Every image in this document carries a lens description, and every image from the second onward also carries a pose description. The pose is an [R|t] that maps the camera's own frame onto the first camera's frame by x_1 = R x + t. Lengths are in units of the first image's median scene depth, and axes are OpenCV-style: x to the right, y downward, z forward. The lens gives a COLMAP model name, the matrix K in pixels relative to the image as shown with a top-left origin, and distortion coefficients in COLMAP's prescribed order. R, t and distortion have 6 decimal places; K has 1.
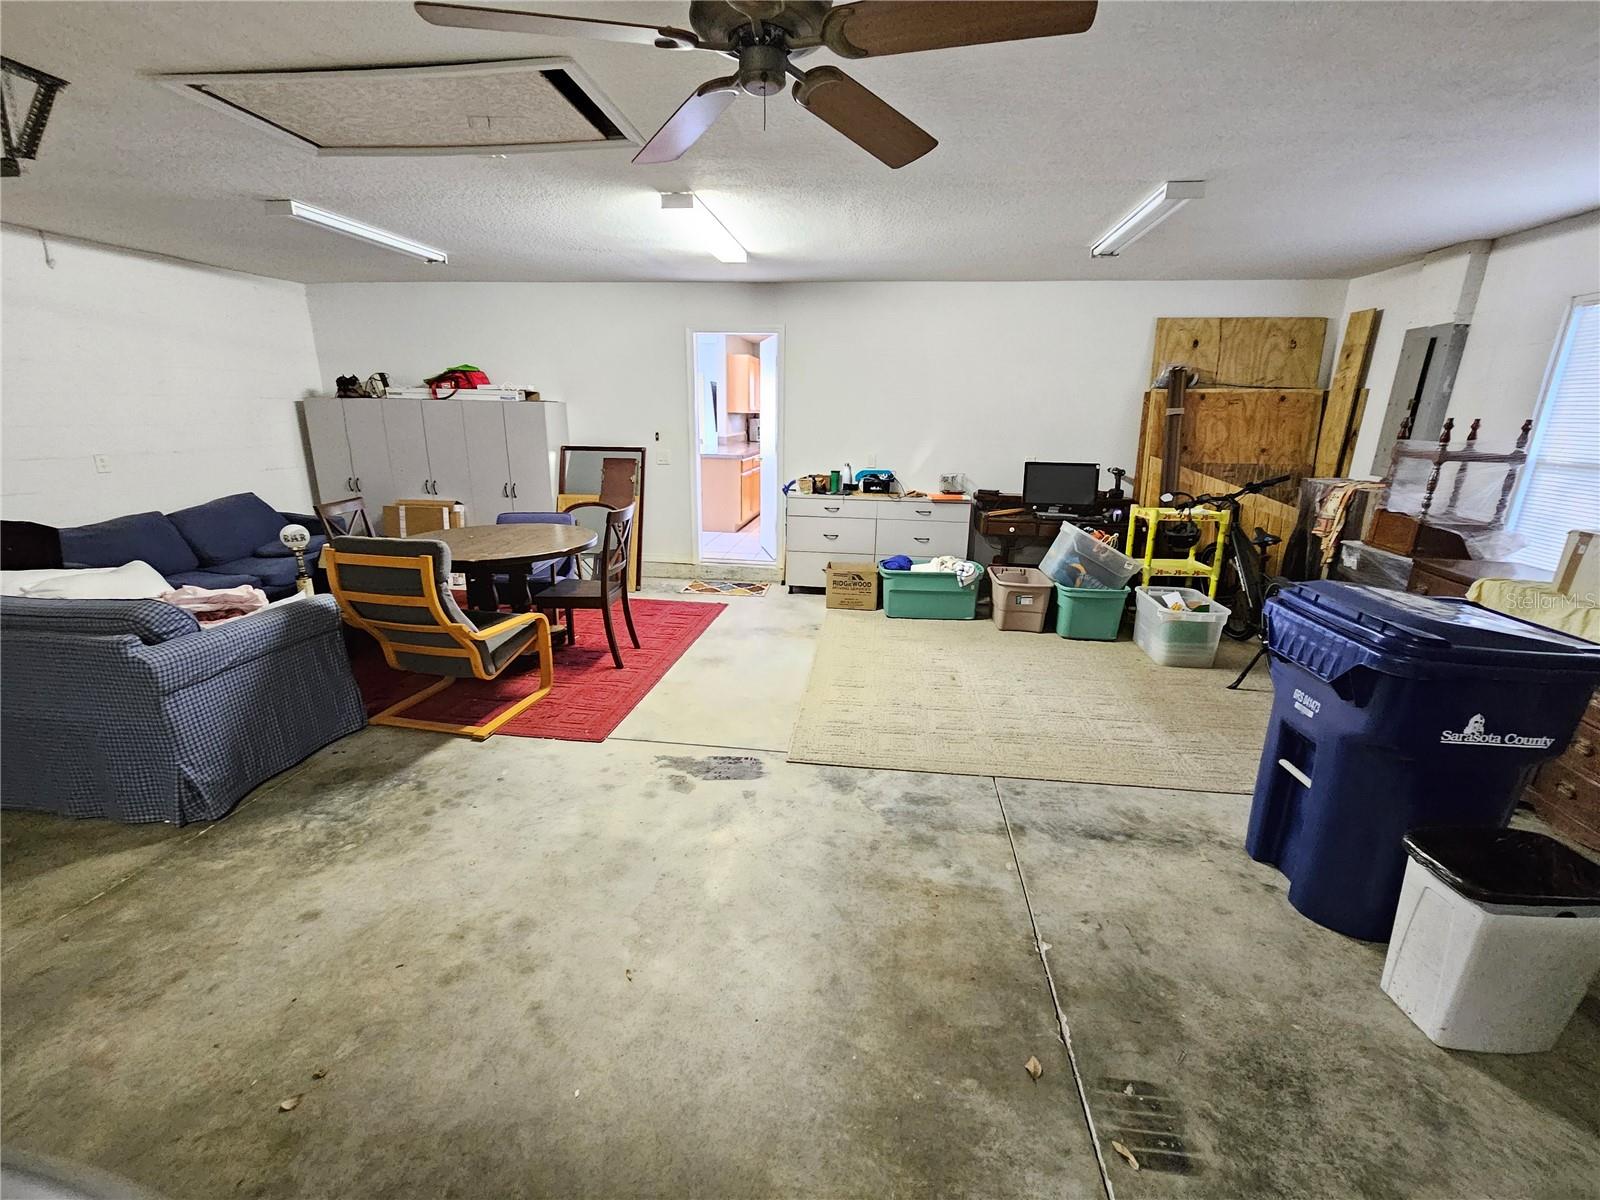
lens RADIAL K [[656.1, 0, 800.5], [0, 656.1, 598.9], [0, 0, 1]] dist [-0.000460, 0.000593]
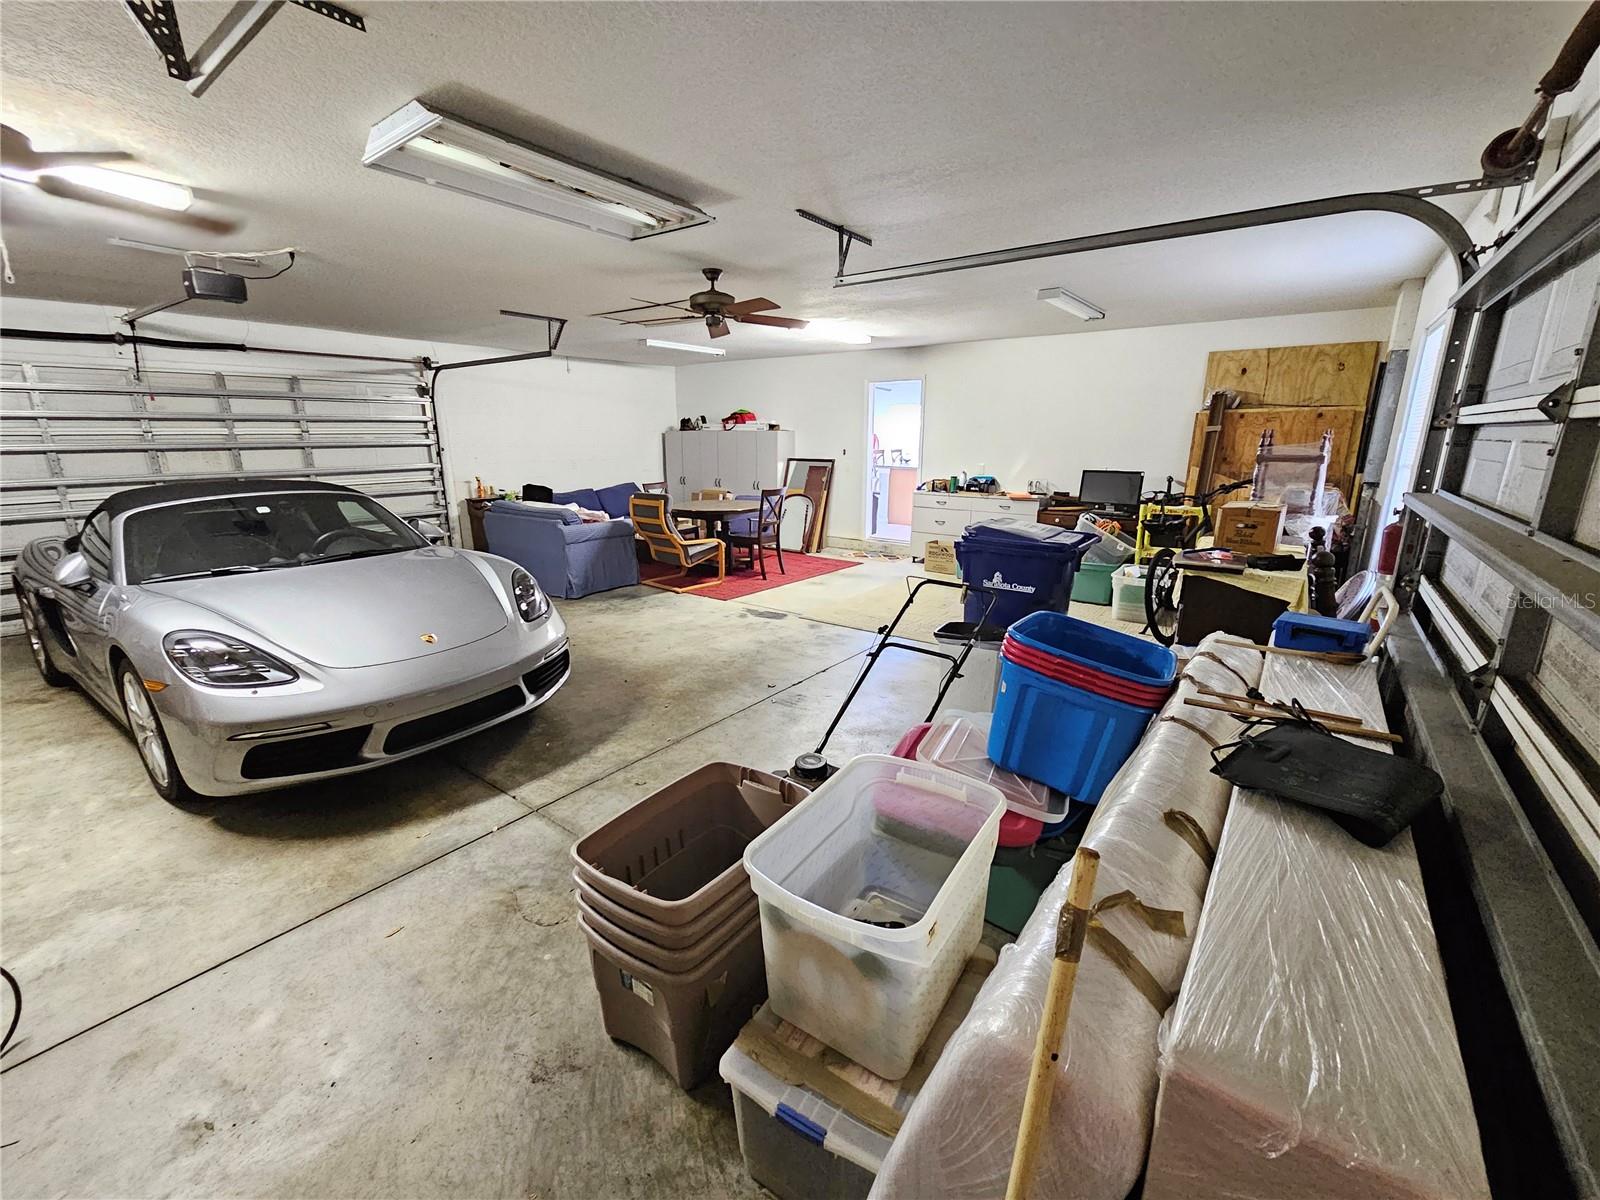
lens RADIAL K [[656.1, 0, 805.0], [0, 656.1, 600.9], [0, 0, 1]] dist [-0.000460, 0.000593]
pose [[0.869681, 0.106691, -0.481945, 0.535493], [-0.124170, 0.992251, -0.004408, 0.123889], [0.477740, 0.063677, 0.876190, -0.385147]]
